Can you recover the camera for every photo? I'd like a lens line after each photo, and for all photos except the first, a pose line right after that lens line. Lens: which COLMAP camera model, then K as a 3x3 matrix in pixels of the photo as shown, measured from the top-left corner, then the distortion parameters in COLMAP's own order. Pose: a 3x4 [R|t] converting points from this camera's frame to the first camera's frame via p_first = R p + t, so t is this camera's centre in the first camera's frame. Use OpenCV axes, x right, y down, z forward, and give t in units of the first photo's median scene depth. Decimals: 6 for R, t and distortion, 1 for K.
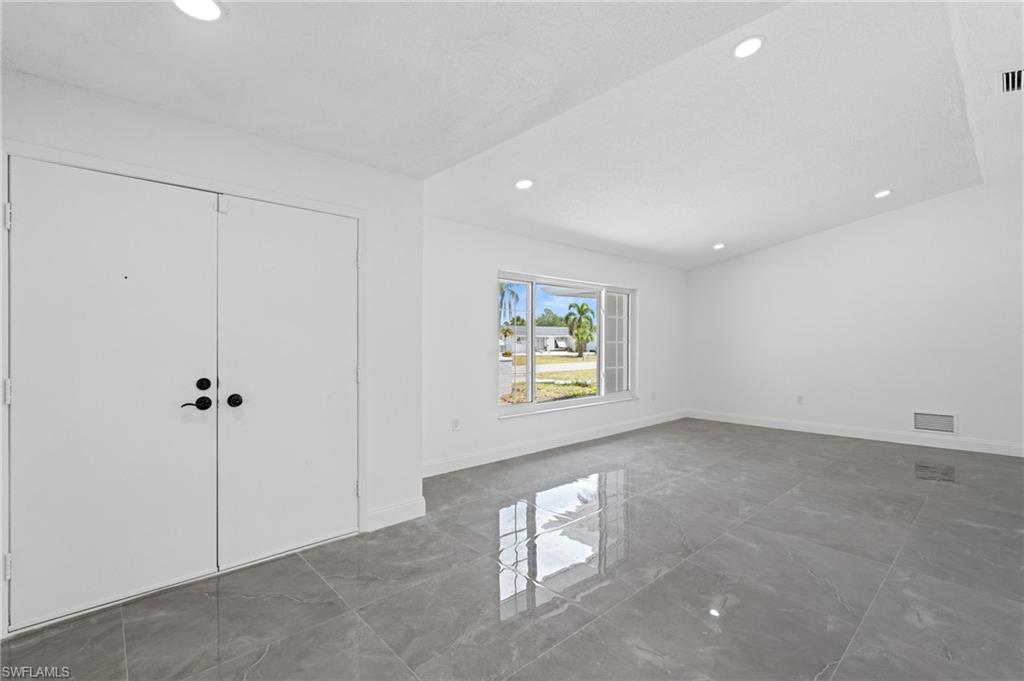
lens RADIAL K [[463.4, 0, 511.6], [0, 463.4, 341.3], [0, 0, 1]] dist [0.000682, 0.000158]
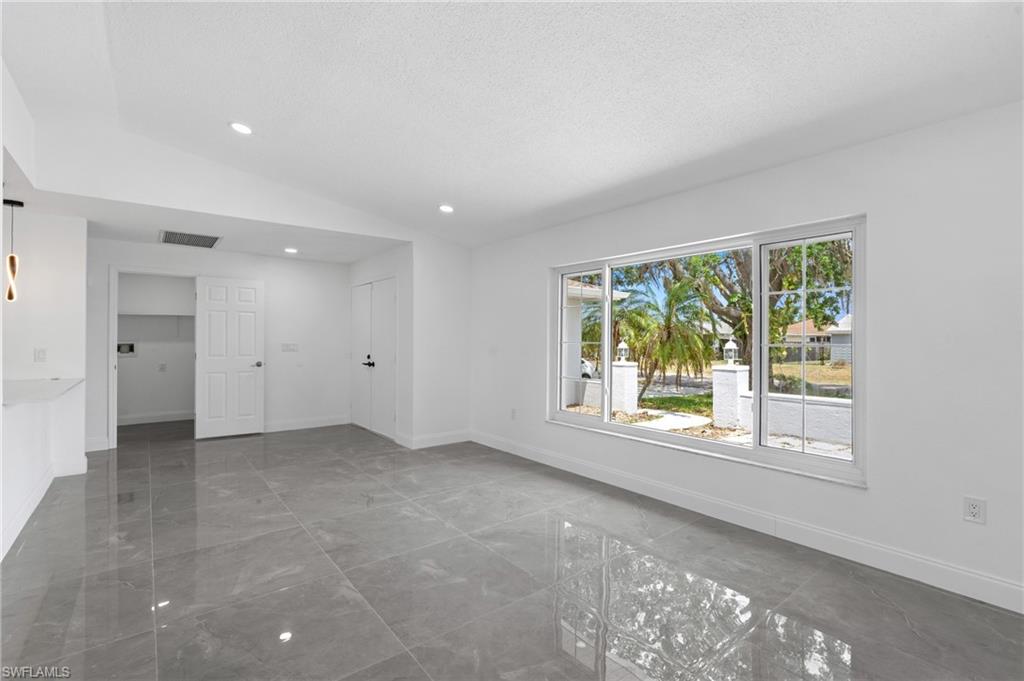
lens RADIAL K [[463.4, 0, 511.9], [0, 463.4, 339.7], [0, 0, 1]] dist [0.000682, 0.000158]
pose [[-0.078963, -0.000158, -0.996878, 1.366649], [-0.002407, 0.999997, 0.000032, -0.009331], [0.996875, 0.002402, -0.078963, 1.435506]]
